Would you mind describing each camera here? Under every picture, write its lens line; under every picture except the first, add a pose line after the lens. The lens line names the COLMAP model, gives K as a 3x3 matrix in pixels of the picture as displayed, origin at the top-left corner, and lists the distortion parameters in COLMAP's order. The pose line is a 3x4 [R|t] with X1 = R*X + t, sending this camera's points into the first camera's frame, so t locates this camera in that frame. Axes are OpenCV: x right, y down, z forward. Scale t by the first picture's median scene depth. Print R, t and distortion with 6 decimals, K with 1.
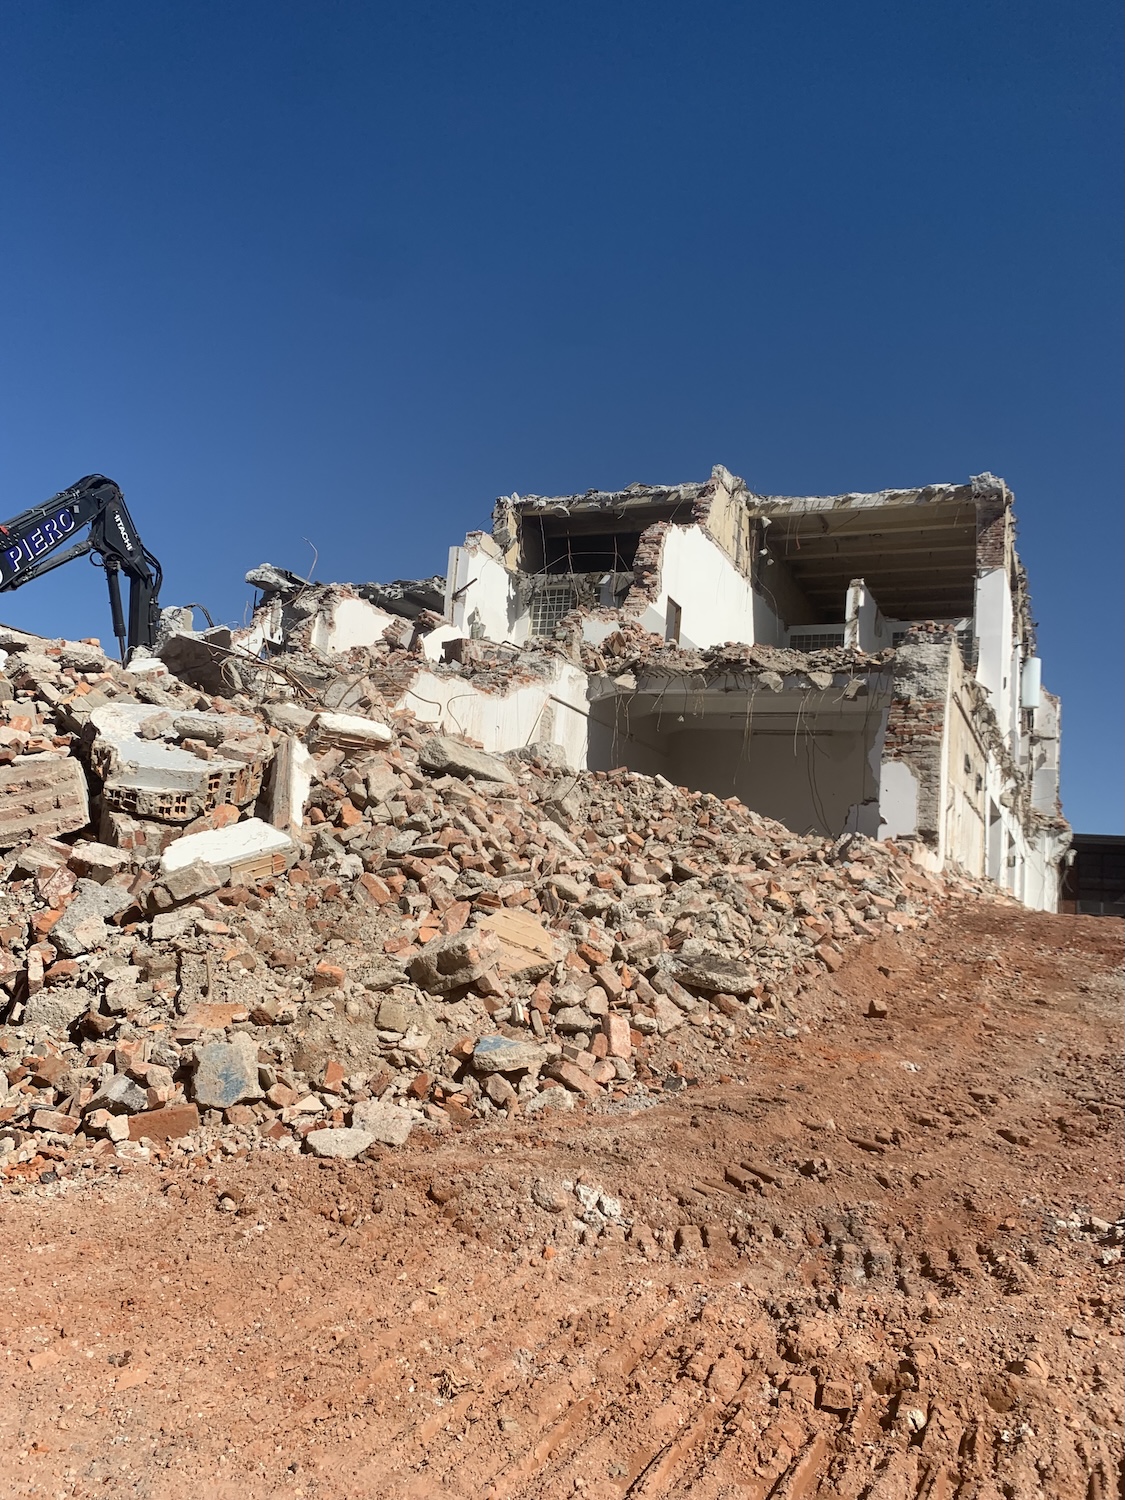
lens RADIAL K [[1144.9, 0, 562.0], [0, 1144.9, 750.8], [0, 0, 1]] dist [-0.002979, -0.002942]
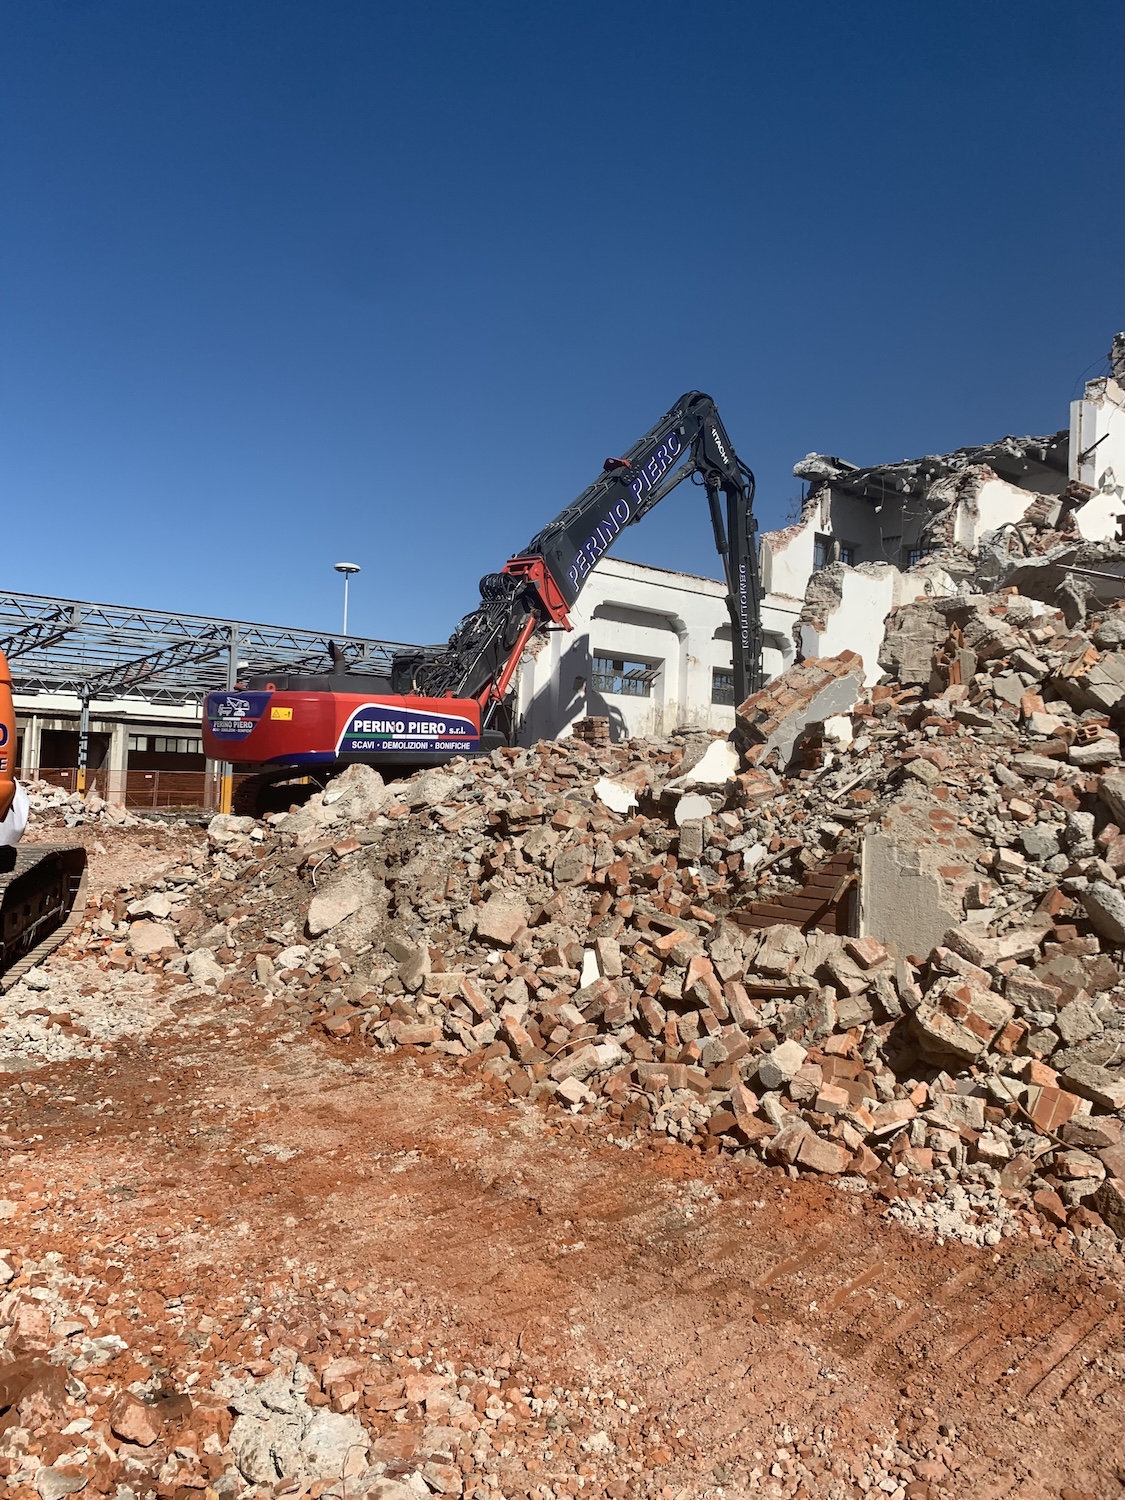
lens RADIAL K [[1144.9, 0, 563.8], [0, 1144.9, 748.8], [0, 0, 1]] dist [-0.002979, -0.002942]
pose [[0.921643, -0.061726, -0.383097, -0.150024], [0.101768, 0.991159, 0.085133, -0.031984], [0.374455, -0.117449, 0.919777, 0.019912]]
